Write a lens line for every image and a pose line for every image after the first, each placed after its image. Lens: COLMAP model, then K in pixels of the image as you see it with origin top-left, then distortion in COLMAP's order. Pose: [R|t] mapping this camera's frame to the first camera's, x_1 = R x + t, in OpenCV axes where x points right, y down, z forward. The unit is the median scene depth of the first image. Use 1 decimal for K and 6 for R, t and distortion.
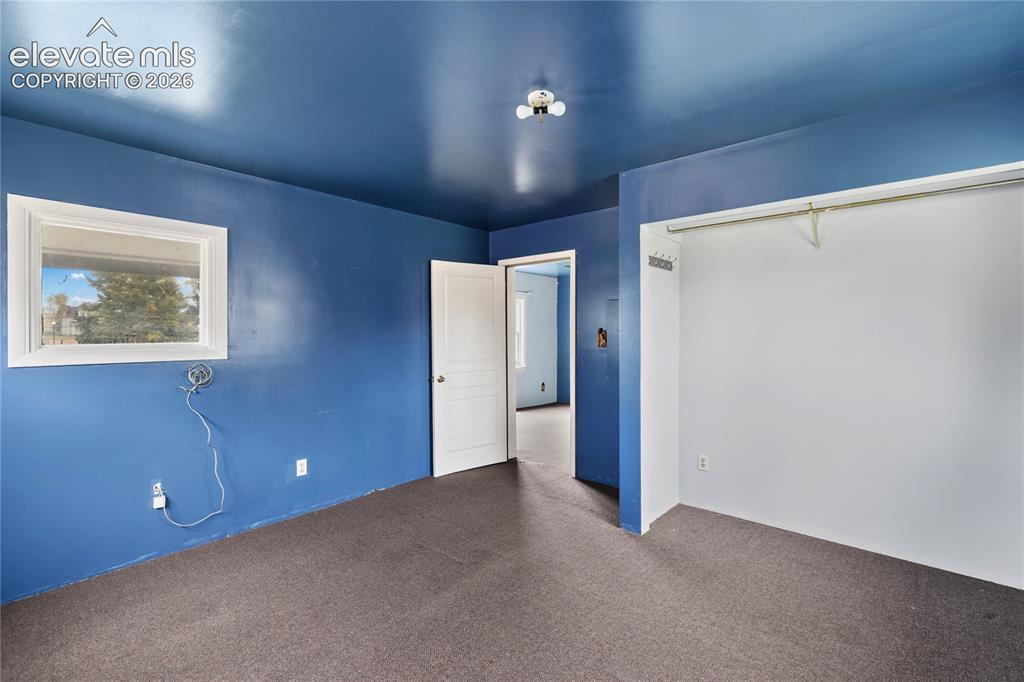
lens RADIAL K [[467.7, 0, 512.1], [0, 467.7, 333.0], [0, 0, 1]] dist [0.004325, -0.000190]
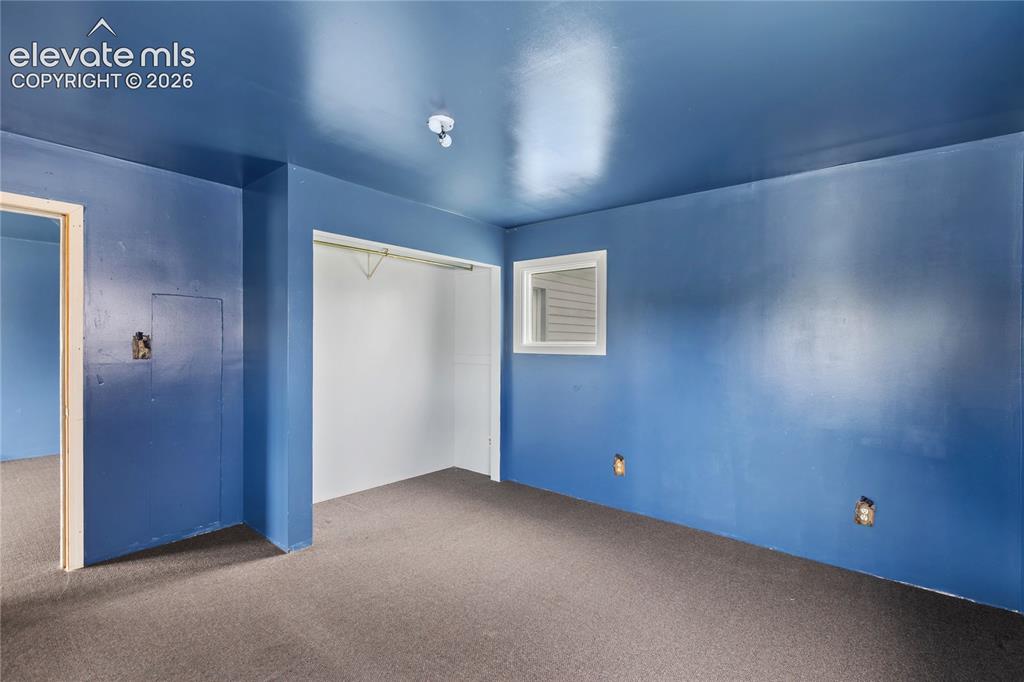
lens RADIAL K [[467.7, 0, 512.3], [0, 467.7, 345.8], [0, 0, 1]] dist [0.004325, -0.000190]
pose [[-0.040551, -0.008653, 0.999140, -0.559363], [-0.005941, 0.999947, 0.008419, 0.000815], [-0.999160, -0.005594, -0.040600, 0.480814]]
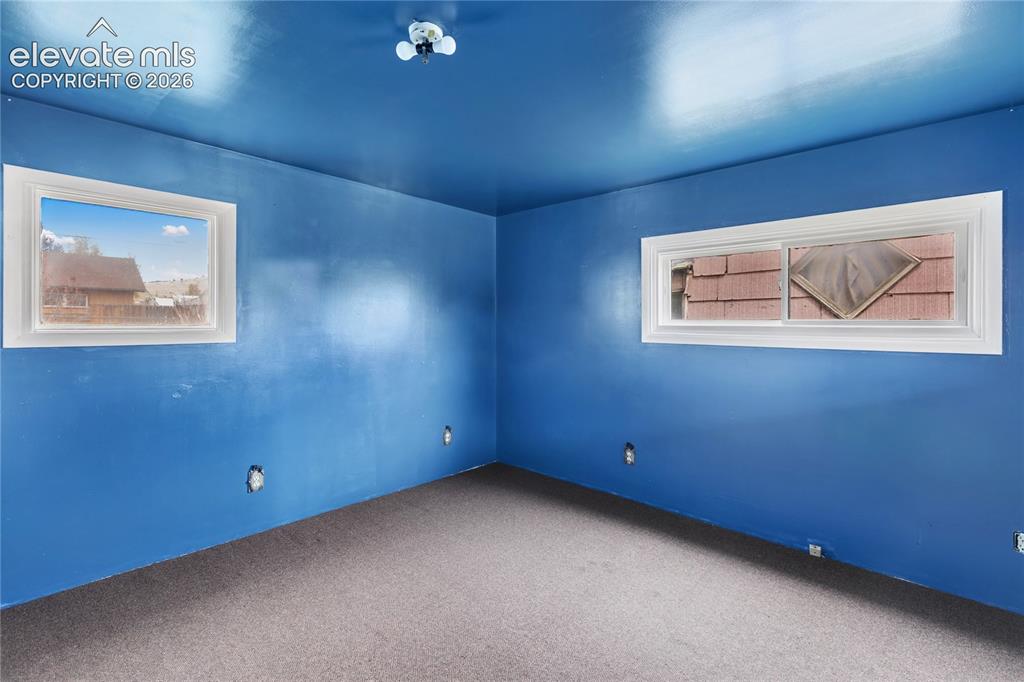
lens RADIAL K [[467.7, 0, 512.2], [0, 467.7, 332.9], [0, 0, 1]] dist [0.004325, -0.000190]
pose [[-0.999995, -0.000991, -0.003036, -0.038321], [-0.001023, 0.999943, 0.010597, 0.005427], [0.003025, 0.010601, -0.999939, 0.978042]]
